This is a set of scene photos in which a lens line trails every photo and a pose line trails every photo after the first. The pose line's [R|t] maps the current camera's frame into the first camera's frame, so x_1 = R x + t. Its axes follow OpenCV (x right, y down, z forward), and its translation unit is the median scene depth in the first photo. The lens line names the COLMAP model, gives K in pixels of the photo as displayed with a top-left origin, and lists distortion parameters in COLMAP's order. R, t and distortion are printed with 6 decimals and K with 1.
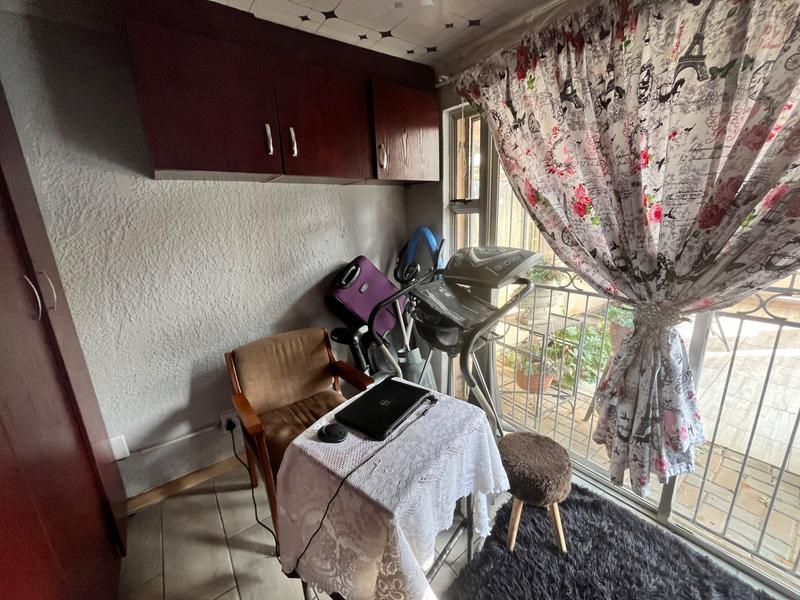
lens RADIAL K [[321.7, 0, 400.3], [0, 321.7, 301.1], [0, 0, 1]] dist [-0.001610, -0.000955]
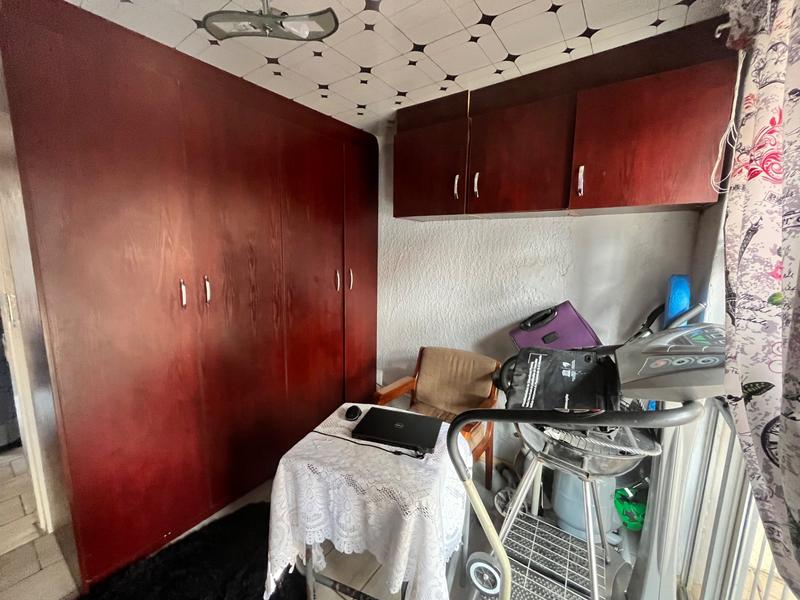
lens RADIAL K [[321.7, 0, 400.4], [0, 321.7, 298.4], [0, 0, 1]] dist [-0.001610, -0.000955]
pose [[0.287850, 0.180997, -0.940416, 0.628425], [-0.287501, 0.953015, 0.095421, -0.126018], [0.913502, 0.242904, 0.326362, 0.425321]]
